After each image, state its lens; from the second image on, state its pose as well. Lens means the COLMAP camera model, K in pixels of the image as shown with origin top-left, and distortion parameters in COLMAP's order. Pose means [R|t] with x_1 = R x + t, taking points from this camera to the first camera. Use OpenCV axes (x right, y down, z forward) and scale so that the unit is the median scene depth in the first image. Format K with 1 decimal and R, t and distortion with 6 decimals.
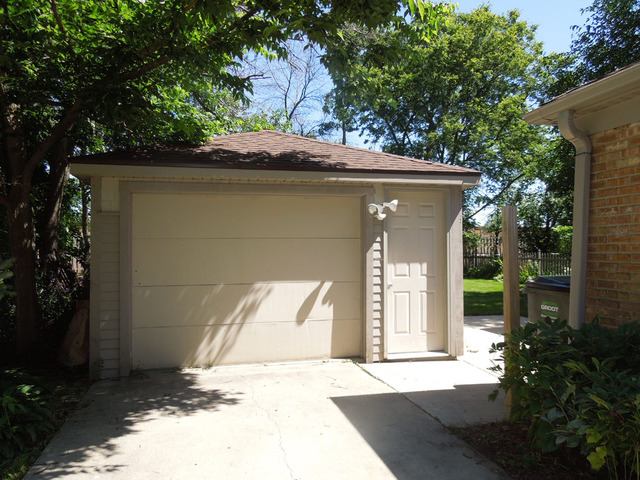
lens RADIAL K [[484.5, 0, 324.9], [0, 484.5, 238.8], [0, 0, 1]] dist [-0.010327, 0.003635]
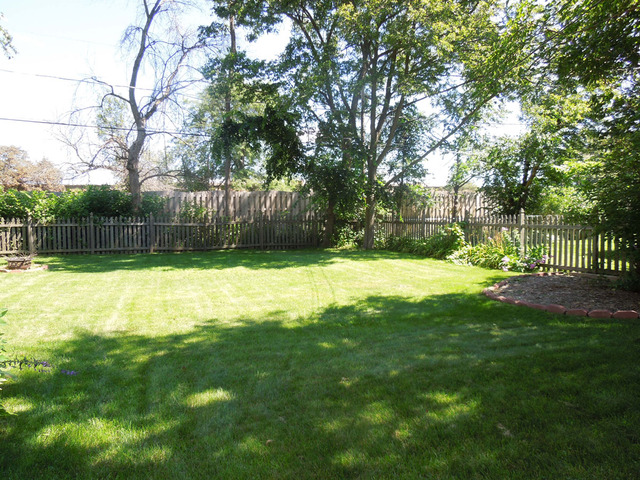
lens RADIAL K [[484.5, 0, 324.9], [0, 484.5, 238.8], [0, 0, 1]] dist [-0.010327, 0.003635]
pose [[0.997874, -0.014080, 0.063636, 0.116538], [0.009336, 0.997197, 0.074234, 0.008315], [-0.064503, -0.073482, 0.995208, 0.299698]]
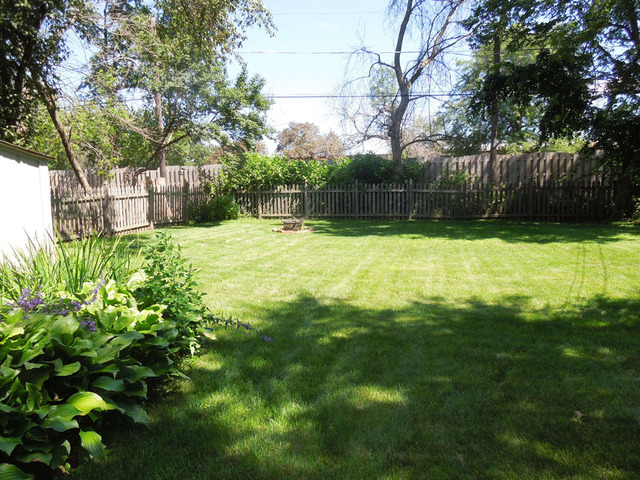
lens RADIAL K [[484.5, 0, 324.9], [0, 484.5, 238.8], [0, 0, 1]] dist [-0.010327, 0.003635]
pose [[0.879755, 0.037044, -0.473982, 0.132013], [0.027407, 0.991350, 0.128348, 0.012083], [0.474636, -0.125905, 0.871130, 0.337646]]
